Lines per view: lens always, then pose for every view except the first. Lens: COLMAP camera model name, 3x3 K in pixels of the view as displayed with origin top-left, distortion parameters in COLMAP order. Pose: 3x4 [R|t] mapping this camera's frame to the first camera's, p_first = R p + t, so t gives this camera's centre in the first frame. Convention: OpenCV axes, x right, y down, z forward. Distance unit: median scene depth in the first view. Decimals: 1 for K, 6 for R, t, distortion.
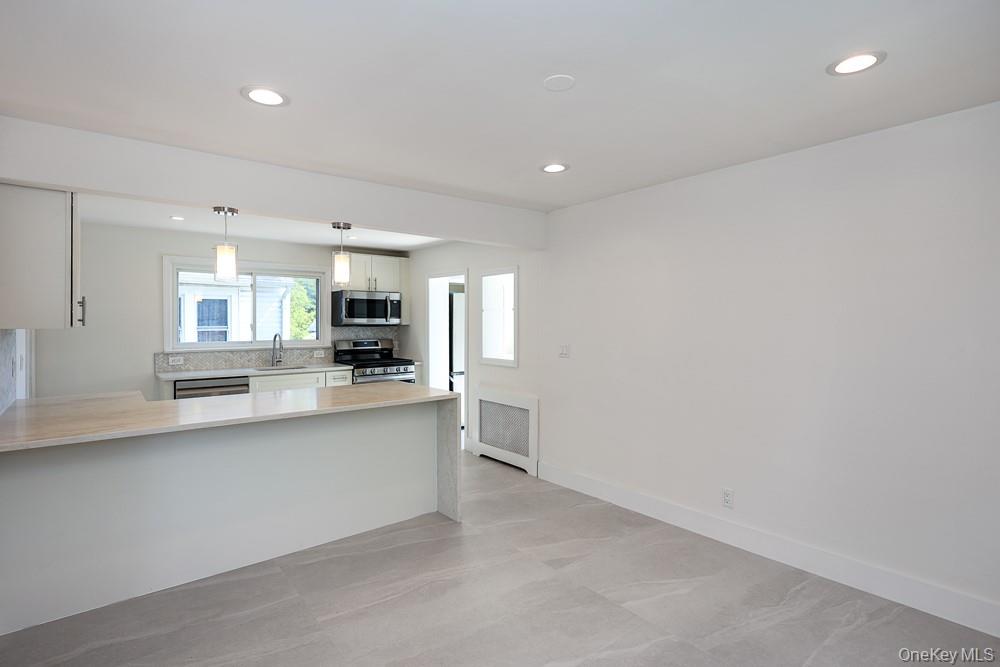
lens RADIAL K [[475.0, 0, 548.2], [0, 475.0, 320.2], [0, 0, 1]] dist [0.000686, 0.000050]
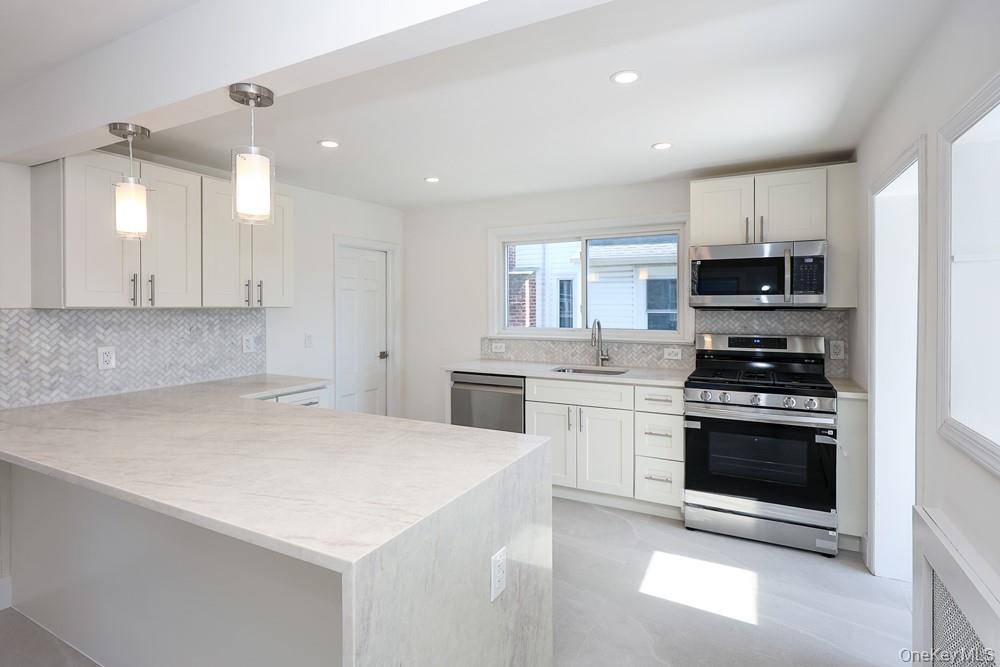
lens RADIAL K [[492.0, 0, 479.3], [0, 492.0, 310.3], [0, 0, 1]] dist [-0.001897, -0.000028]
pose [[0.307489, 0.007313, -0.951523, 0.058989], [0.005753, 0.999938, 0.009544, 0.006935], [0.951534, -0.008409, 0.307428, 0.606040]]
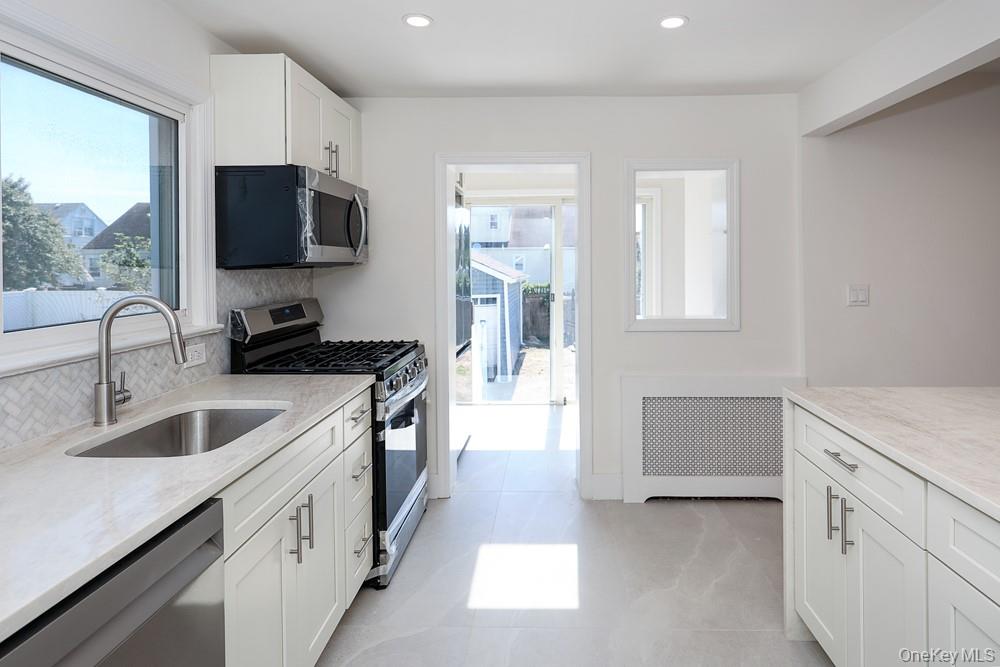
lens RADIAL K [[553.2, 0, 545.7], [0, 553.2, 263.5], [0, 0, 1]] dist [-0.000619, -0.000143]
pose [[0.683736, -0.009321, 0.729670, -0.642628], [0.003951, 0.999951, 0.009071, 0.007463], [-0.729719, -0.003319, 0.683739, 0.617399]]
